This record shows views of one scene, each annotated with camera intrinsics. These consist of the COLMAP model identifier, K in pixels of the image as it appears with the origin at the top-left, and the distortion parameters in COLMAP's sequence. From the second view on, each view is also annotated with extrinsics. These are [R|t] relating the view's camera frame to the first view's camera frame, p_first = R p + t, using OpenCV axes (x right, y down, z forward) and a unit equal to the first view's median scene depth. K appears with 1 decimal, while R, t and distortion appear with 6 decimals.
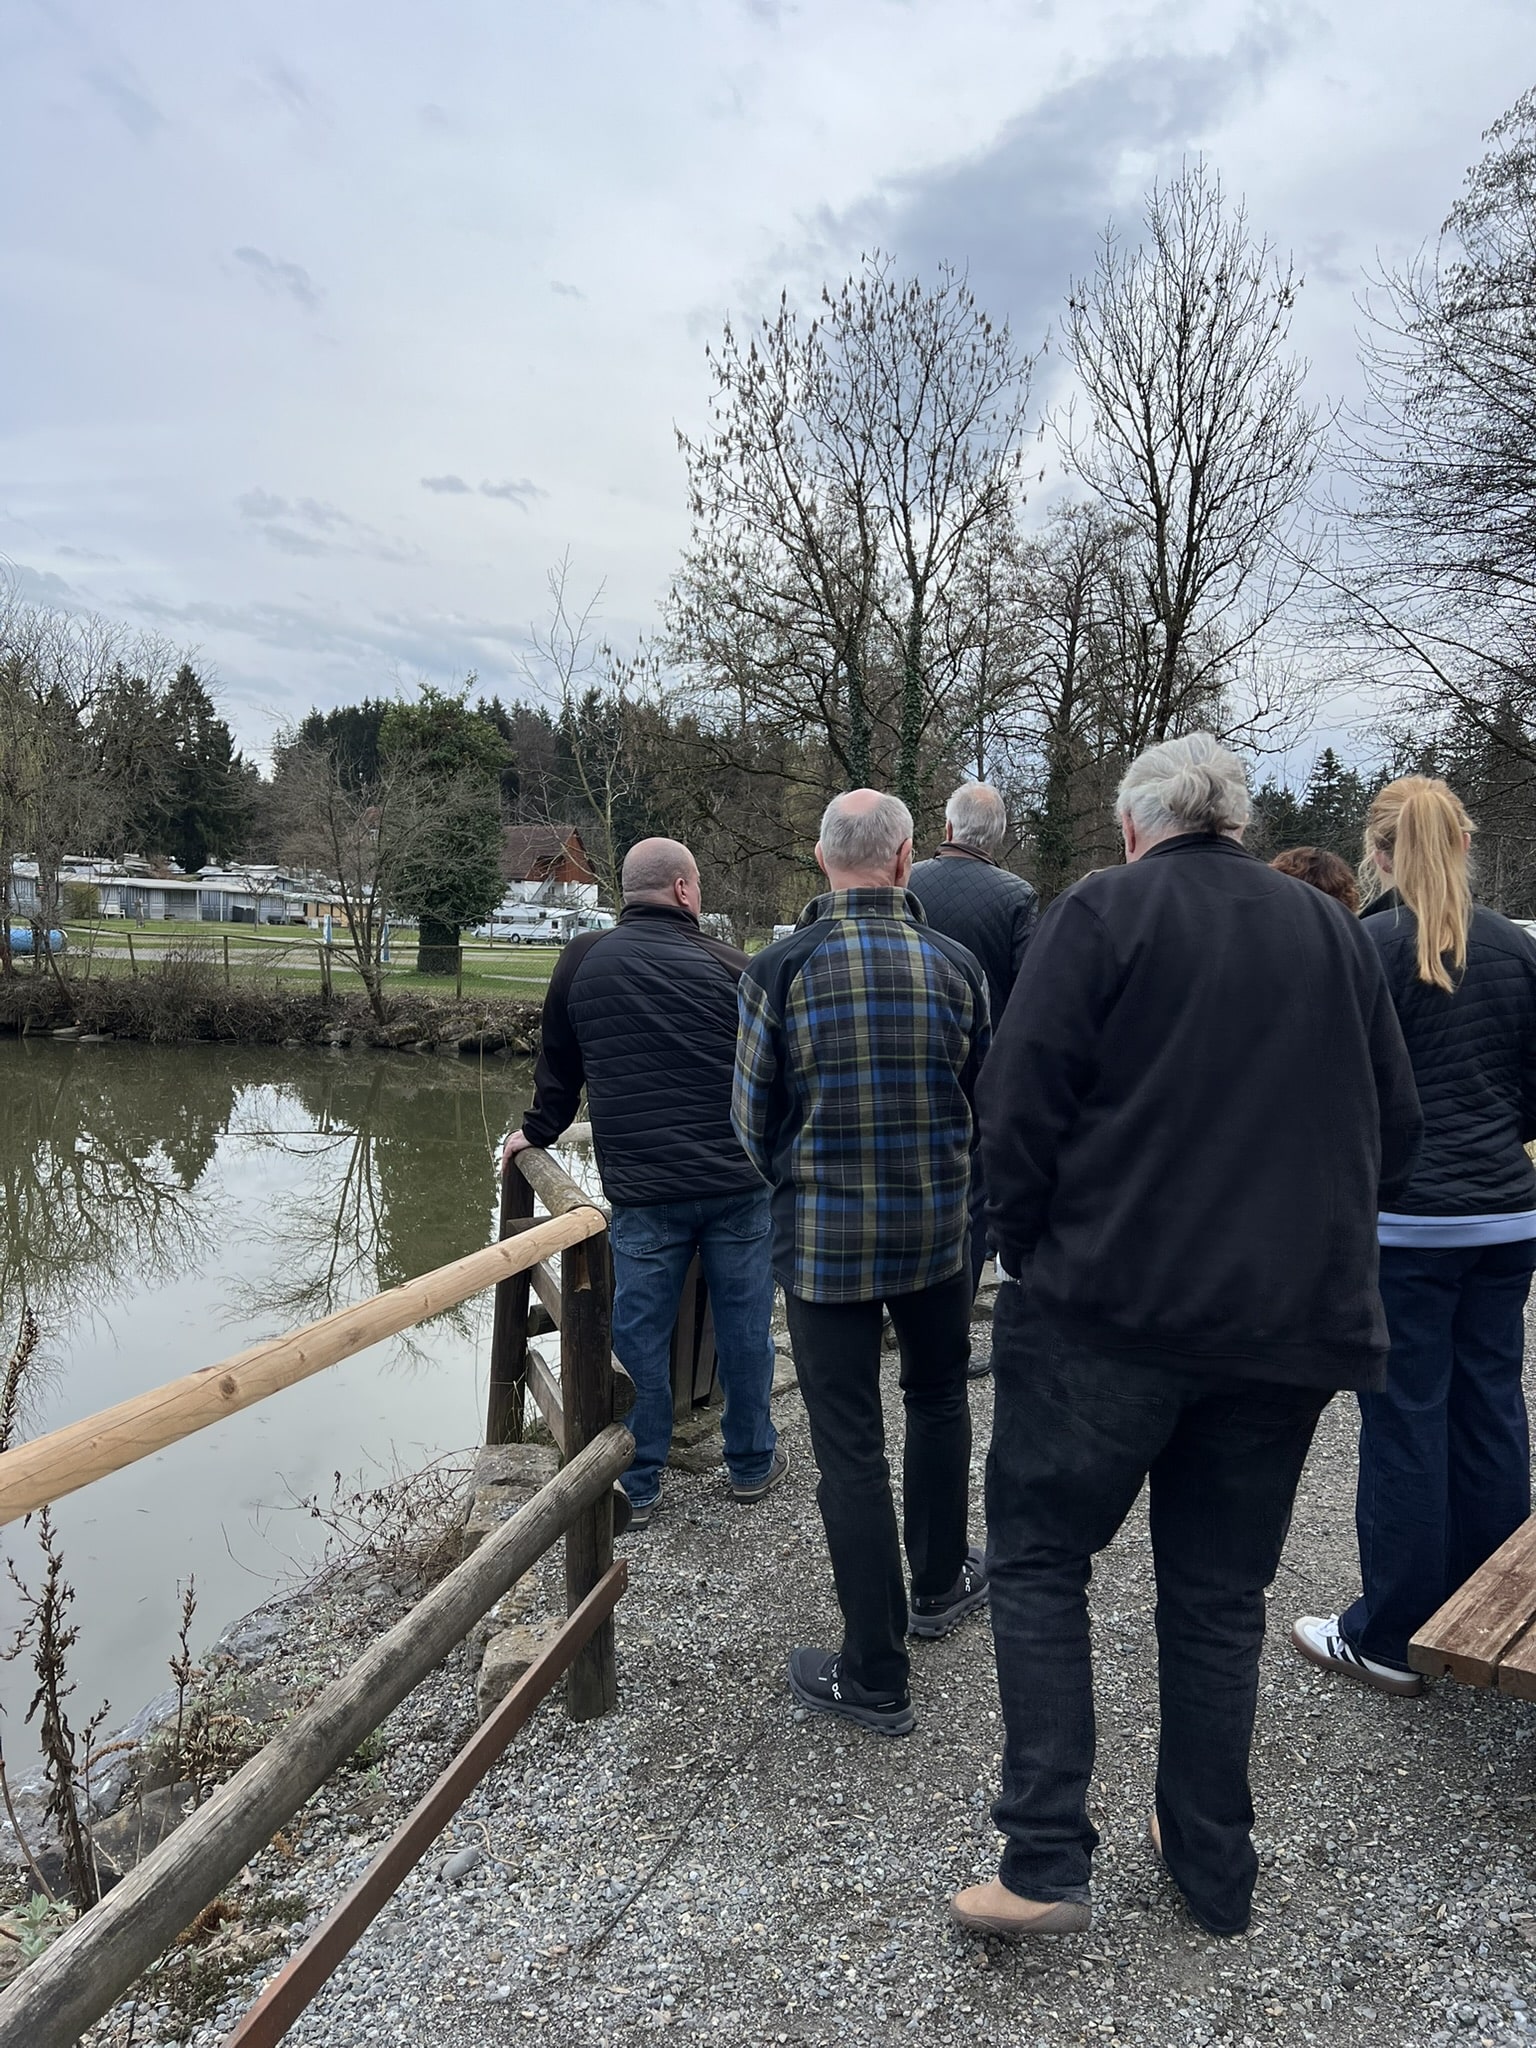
lens RADIAL K [[1565.0, 0, 751.3], [0, 1565.0, 1034.1], [0, 0, 1]] dist [0.025206, -0.052692]
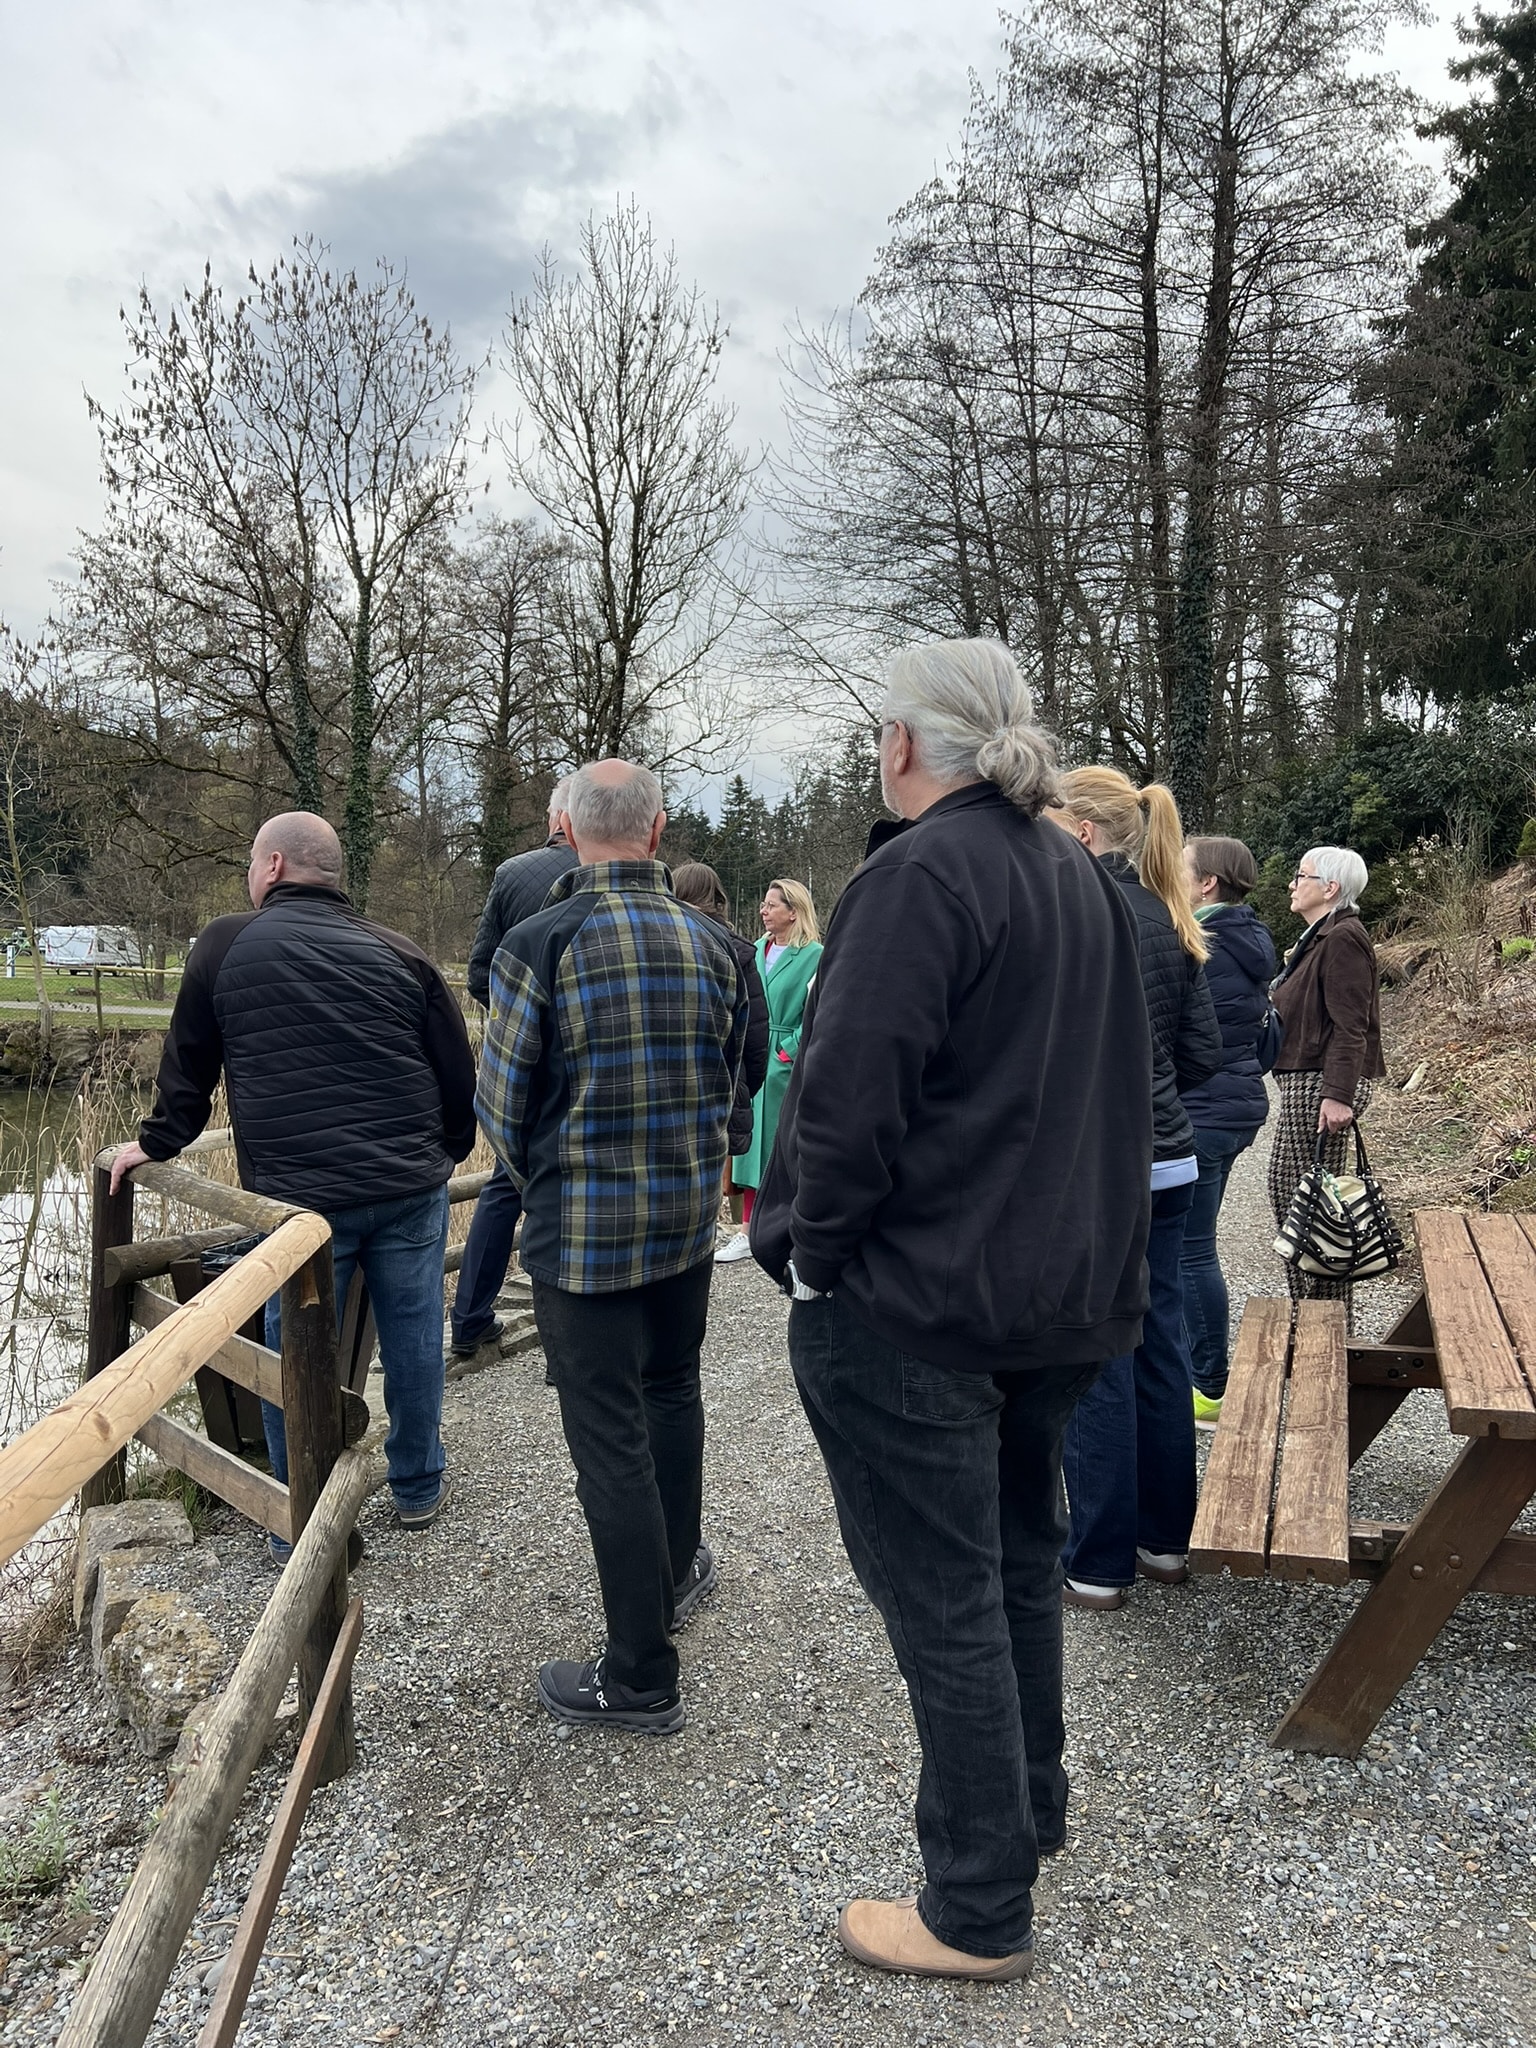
lens RADIAL K [[1565.0, 0, 751.3], [0, 1565.0, 1034.1], [0, 0, 1]] dist [0.025206, -0.052692]
pose [[0.927372, -0.022292, 0.373476, -0.155611], [0.026744, 0.999620, -0.006742, 0.015975], [-0.373184, 0.016240, 0.927615, 0.052488]]
